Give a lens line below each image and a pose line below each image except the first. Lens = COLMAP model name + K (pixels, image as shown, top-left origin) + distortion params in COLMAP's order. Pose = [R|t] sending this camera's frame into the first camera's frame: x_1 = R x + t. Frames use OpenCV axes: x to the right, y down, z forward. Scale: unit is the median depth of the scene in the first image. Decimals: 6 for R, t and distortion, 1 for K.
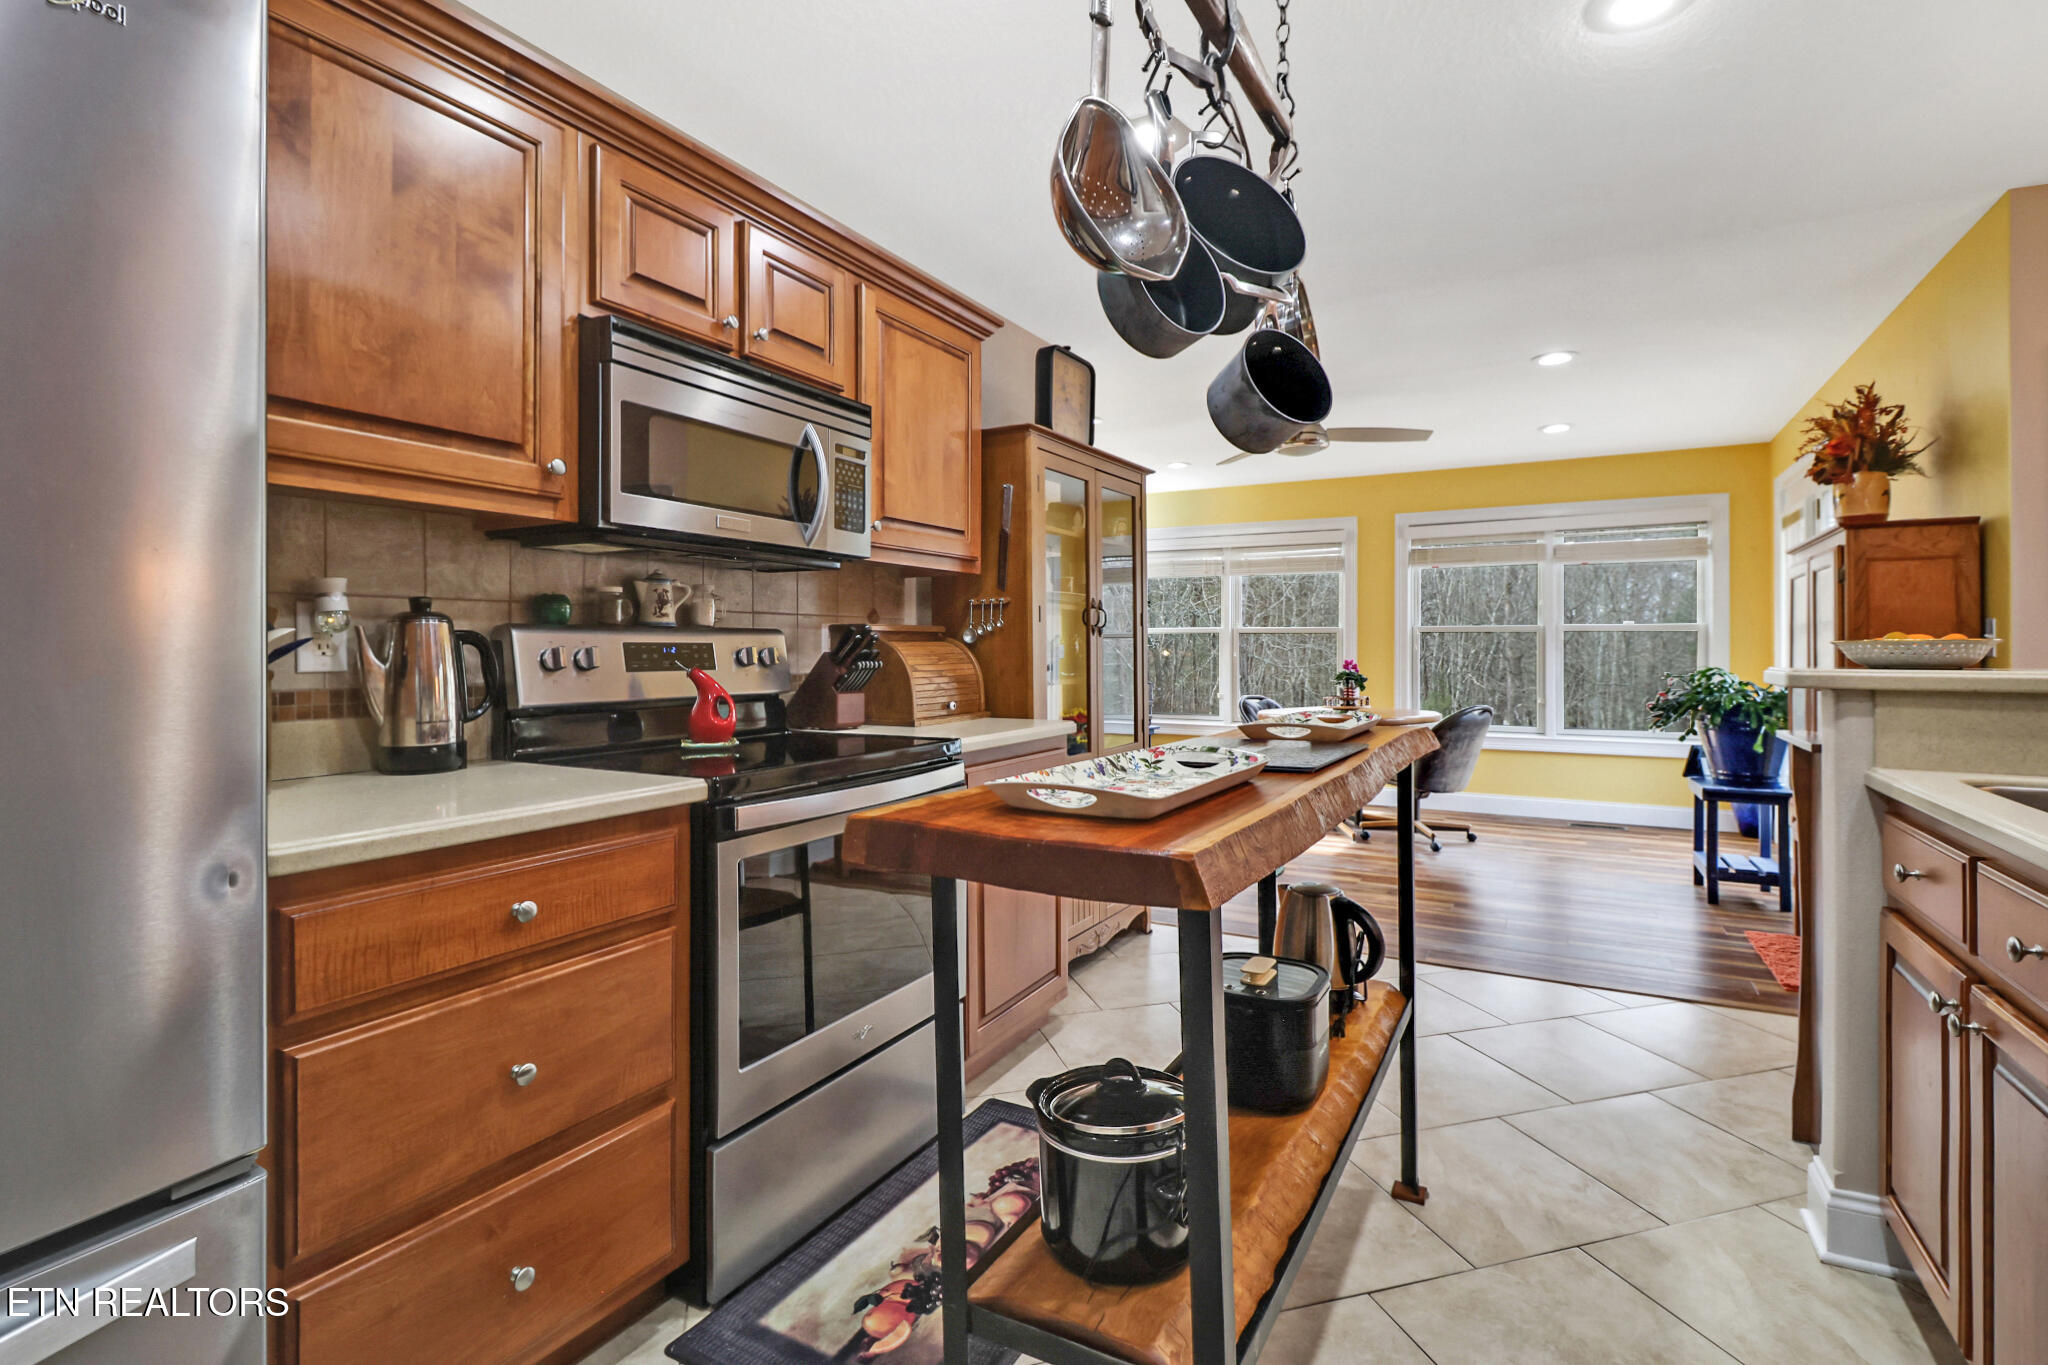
lens RADIAL K [[996.1, 0, 1002.7], [0, 996.1, 650.5], [0, 0, 1]] dist [-0.001849, -0.013419]
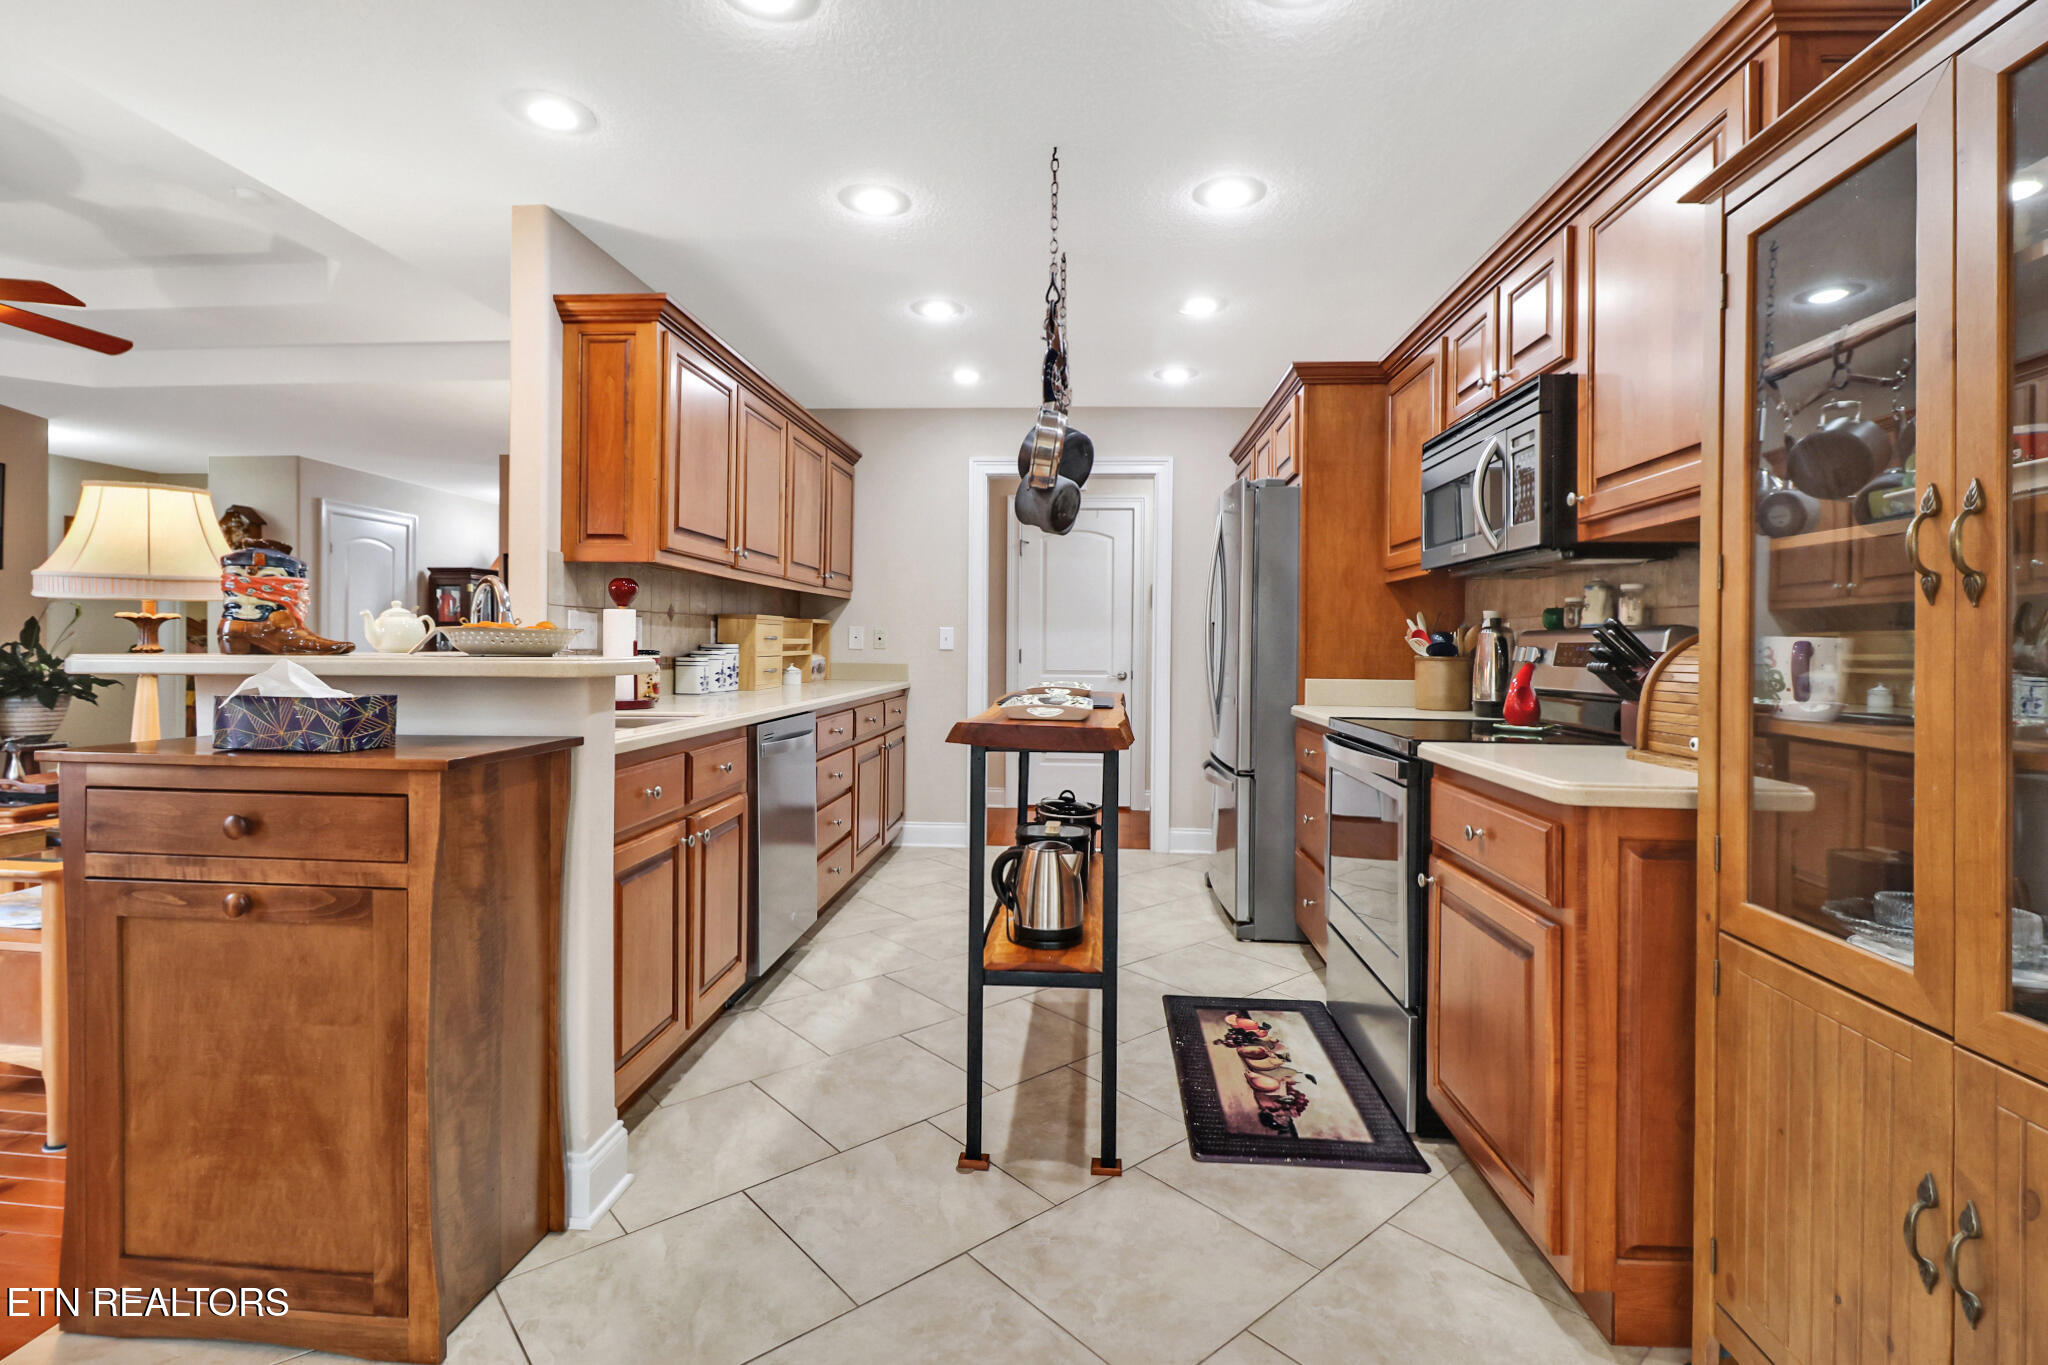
lens RADIAL K [[996.1, 0, 1002.7], [0, 996.1, 650.5], [0, 0, 1]] dist [-0.001849, -0.013419]
pose [[-0.909504, -0.006512, -0.415644, 0.418602], [-0.010336, 0.999922, 0.006952, -0.000069], [0.415567, 0.010619, -0.909501, 0.996800]]
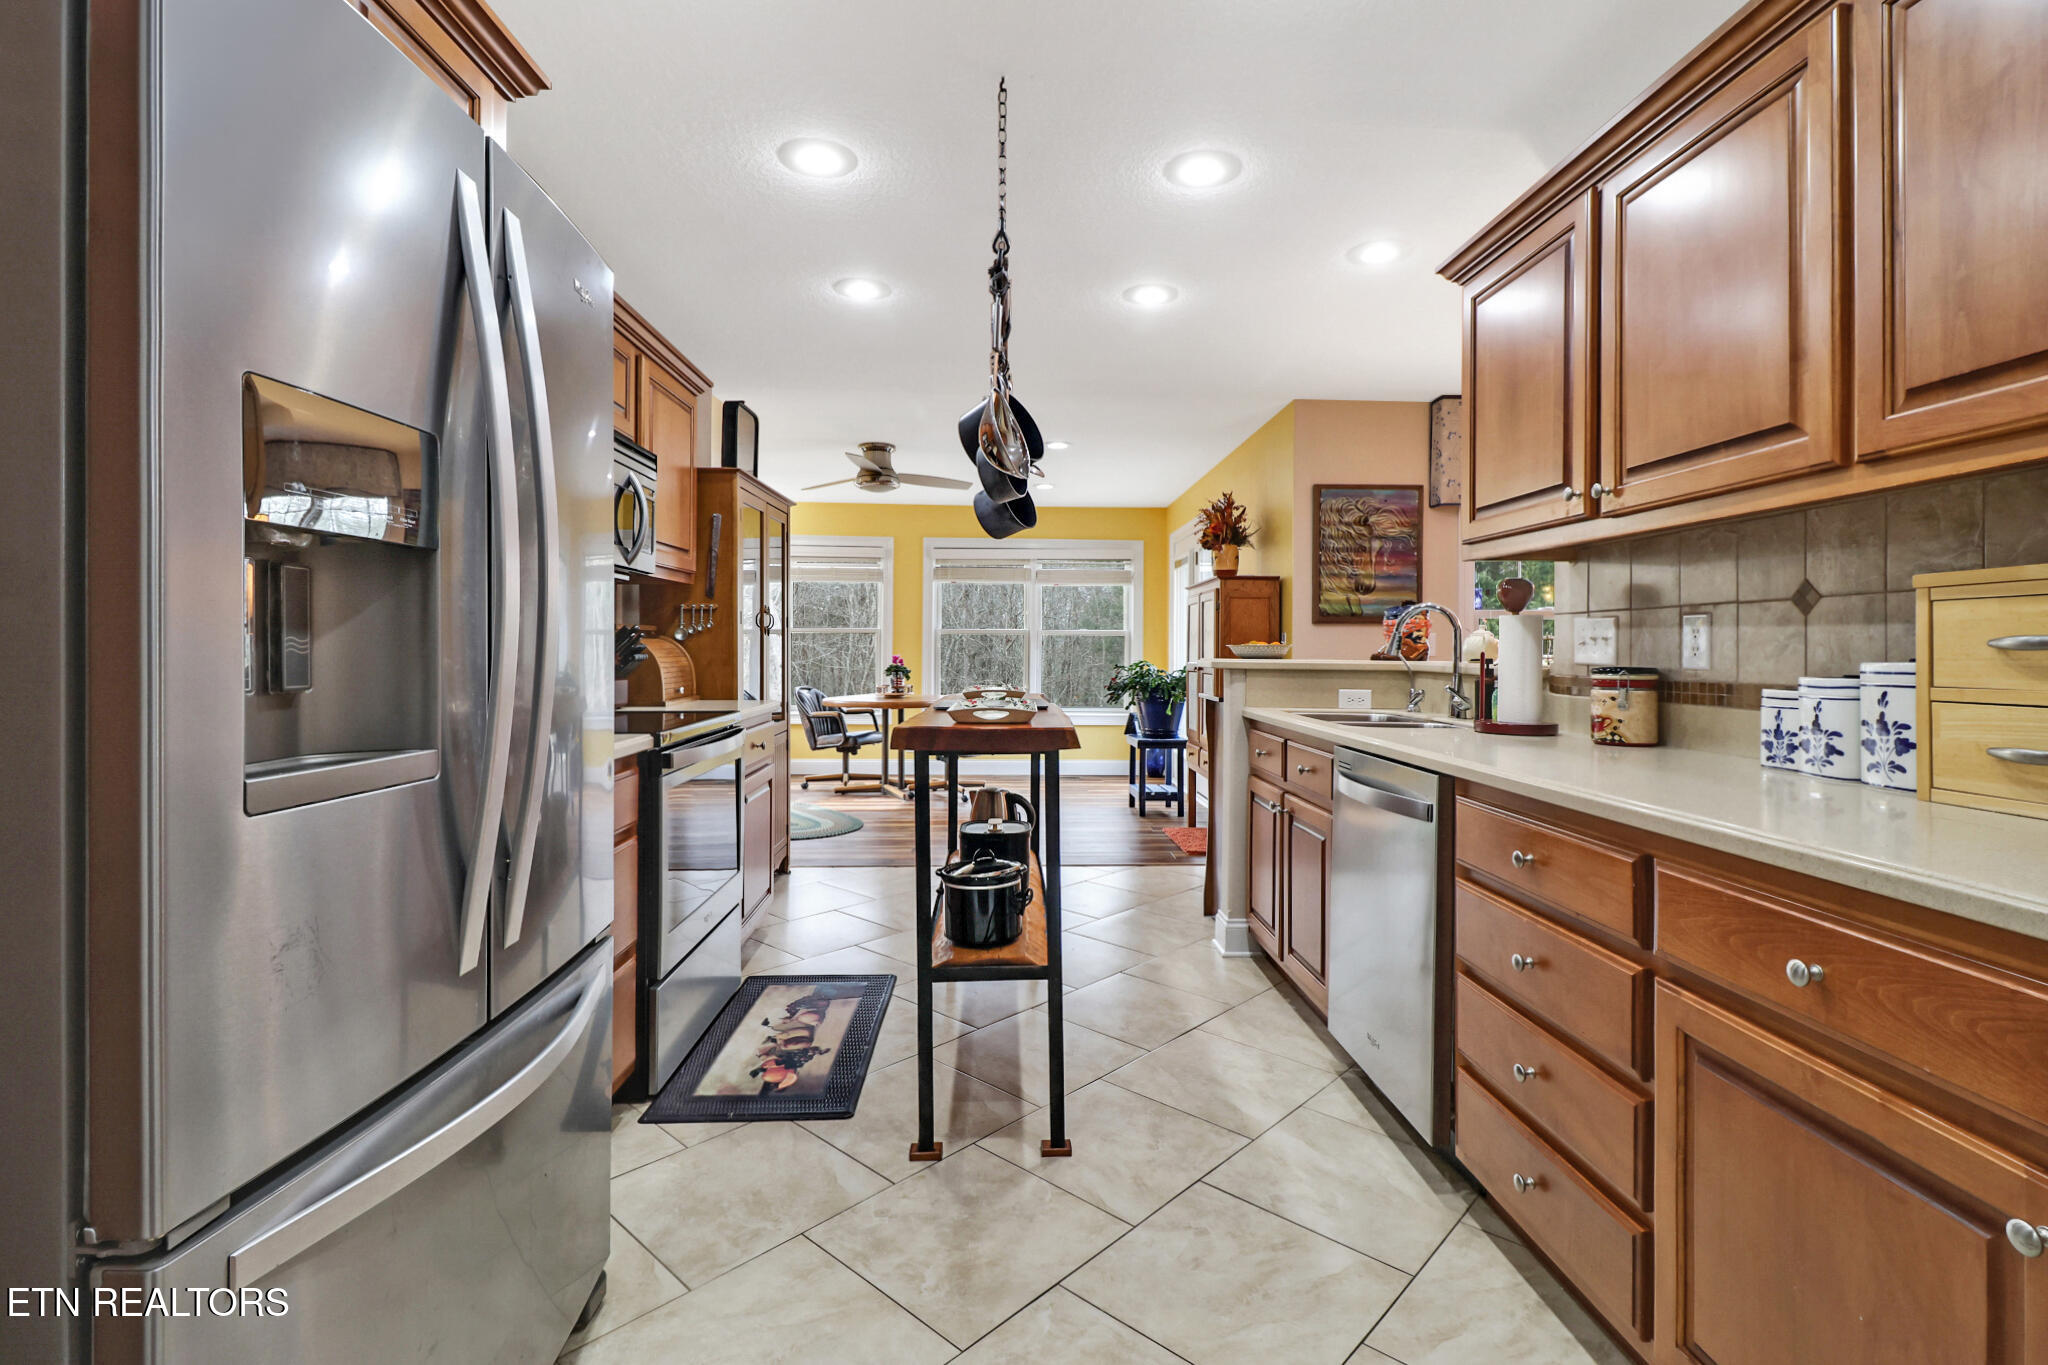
lens RADIAL K [[1005.9, 0, 1067.1], [0, 1005.9, 676.3], [0, 0, 1]] dist [-0.000712, -0.000040]
pose [[0.830639, -0.008742, 0.556743, -0.251708], [-0.007137, 0.999627, 0.026345, 0.000990], [-0.556766, -0.025857, 0.830267, -0.226291]]
